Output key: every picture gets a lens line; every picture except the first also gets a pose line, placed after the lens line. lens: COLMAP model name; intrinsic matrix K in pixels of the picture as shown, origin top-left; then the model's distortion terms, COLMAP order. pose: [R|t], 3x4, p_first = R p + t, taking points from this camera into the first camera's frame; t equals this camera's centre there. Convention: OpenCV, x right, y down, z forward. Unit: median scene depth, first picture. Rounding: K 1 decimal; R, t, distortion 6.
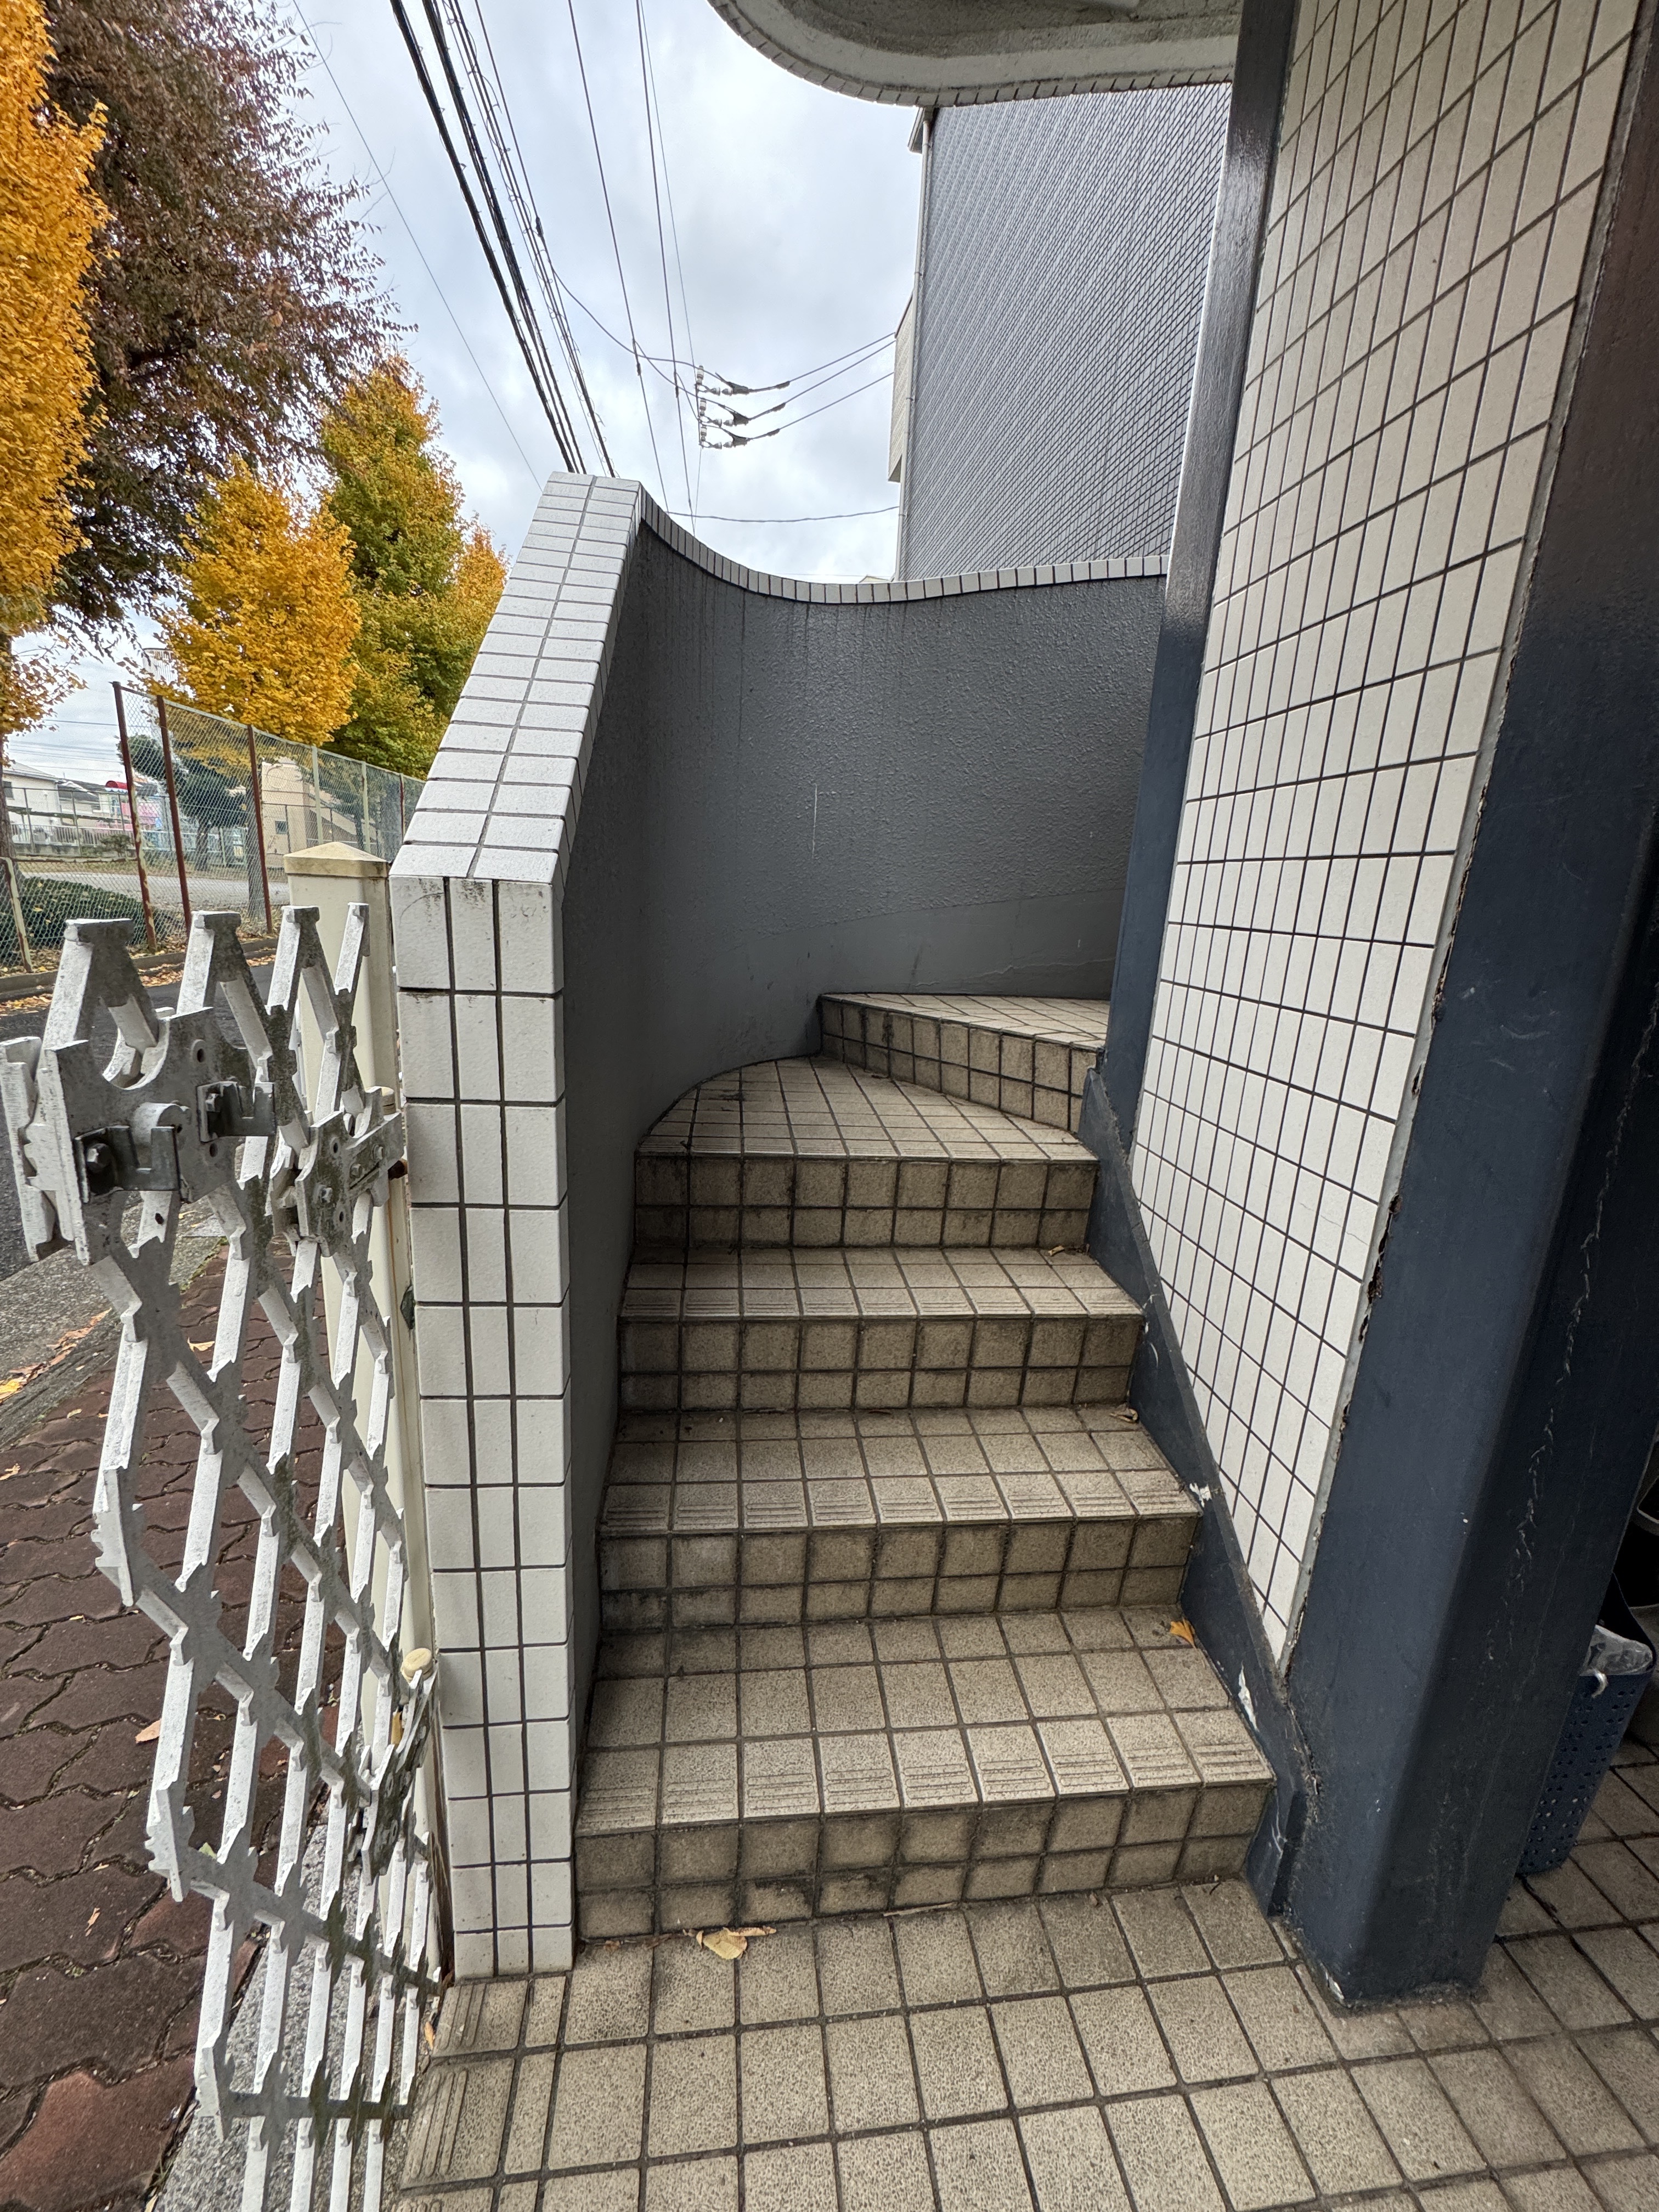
lens RADIAL K [[881.6, 0, 828.6], [0, 881.6, 1115.8], [0, 0, 1]] dist [-0.002701, 0.000119]
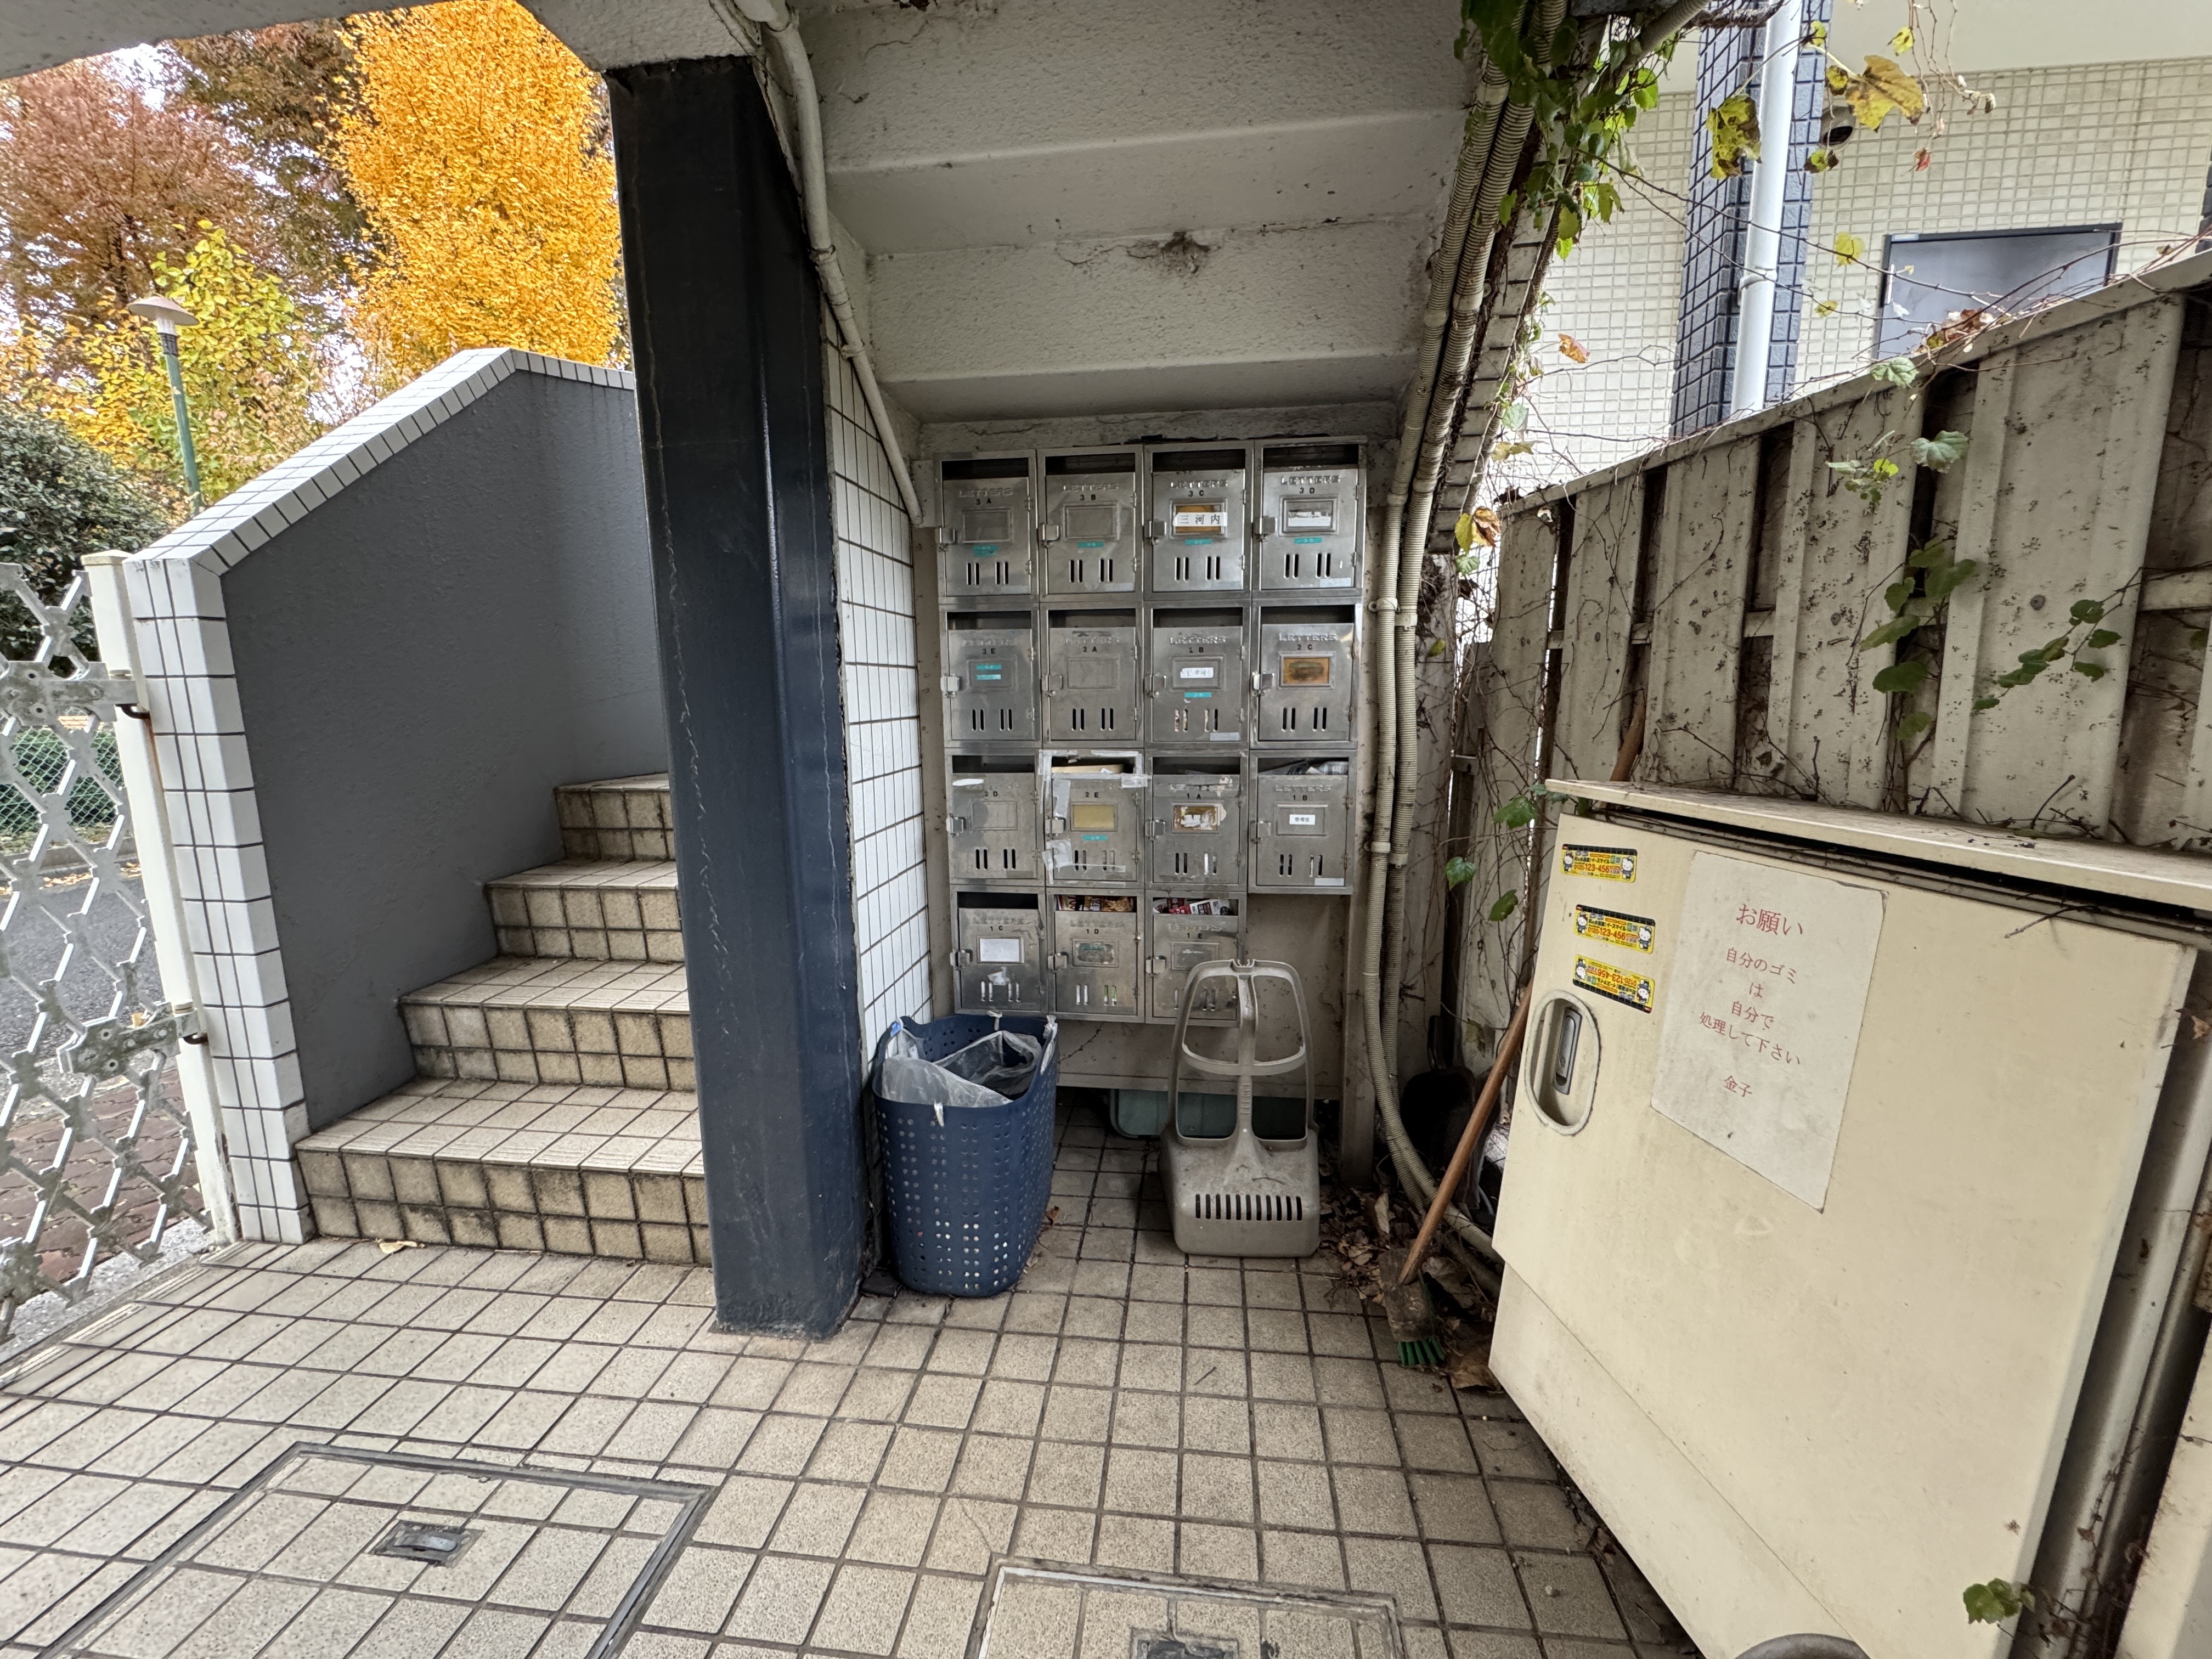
lens RADIAL K [[881.6, 0, 1101.7], [0, 881.6, 840.6], [0, 0, 1]] dist [-0.002701, 0.000119]
pose [[0.967500, -0.024244, -0.251707, 1.326014], [0.002098, 0.996129, -0.087883, 0.335368], [0.252863, 0.084499, 0.963805, -0.198884]]
